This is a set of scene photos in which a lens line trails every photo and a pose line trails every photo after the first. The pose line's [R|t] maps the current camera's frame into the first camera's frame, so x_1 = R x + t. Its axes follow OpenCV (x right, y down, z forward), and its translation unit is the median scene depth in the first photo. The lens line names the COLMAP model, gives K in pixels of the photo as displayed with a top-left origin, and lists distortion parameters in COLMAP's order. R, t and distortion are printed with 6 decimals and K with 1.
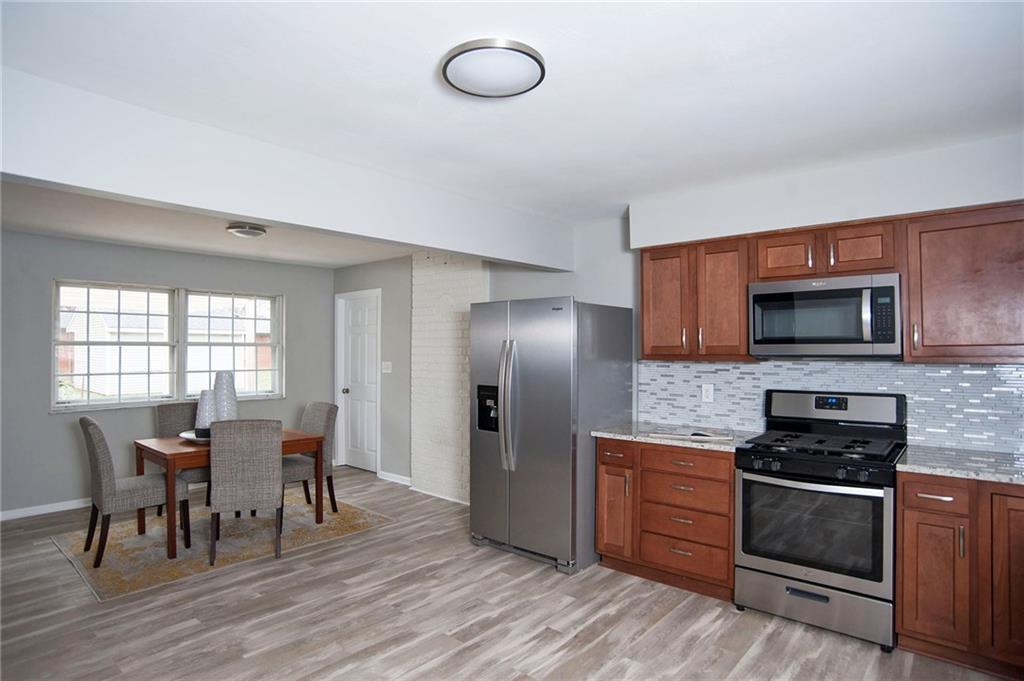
lens RADIAL K [[545.5, 0, 512.0], [0, 545.5, 340.5], [0, 0, 1]] dist [-0.117422, 0.052720]
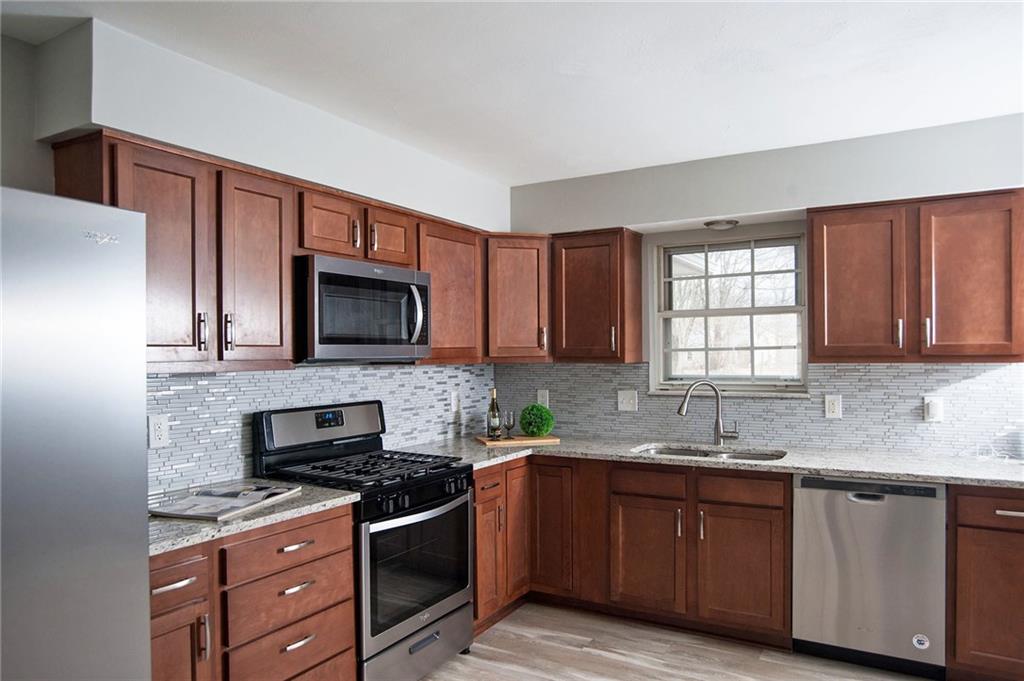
lens RADIAL K [[692.8, 0, 513.1], [0, 692.8, 354.9], [0, 0, 1]] dist [-0.048073, -0.000355]
pose [[-0.203288, -0.003034, 0.979114, -0.518865], [-0.012138, 0.999926, 0.000578, 0.019464], [-0.979044, -0.011767, -0.203310, 1.031468]]
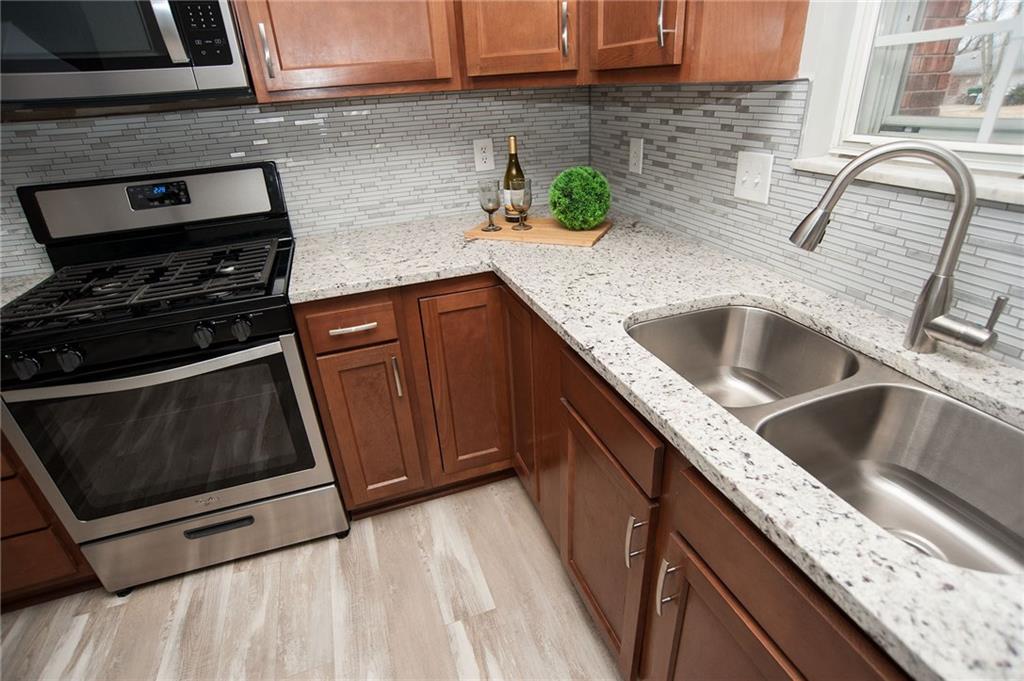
lens RADIAL K [[516.4, 0, 512.0], [0, 516.4, 340.5], [0, 0, 1]] dist [-0.086338, 0.037850]
pose [[0.484884, -0.413789, 0.770497, 0.351315], [0.030913, 0.888551, 0.457735, 0.029501], [-0.874032, -0.198130, 0.443636, 0.450104]]
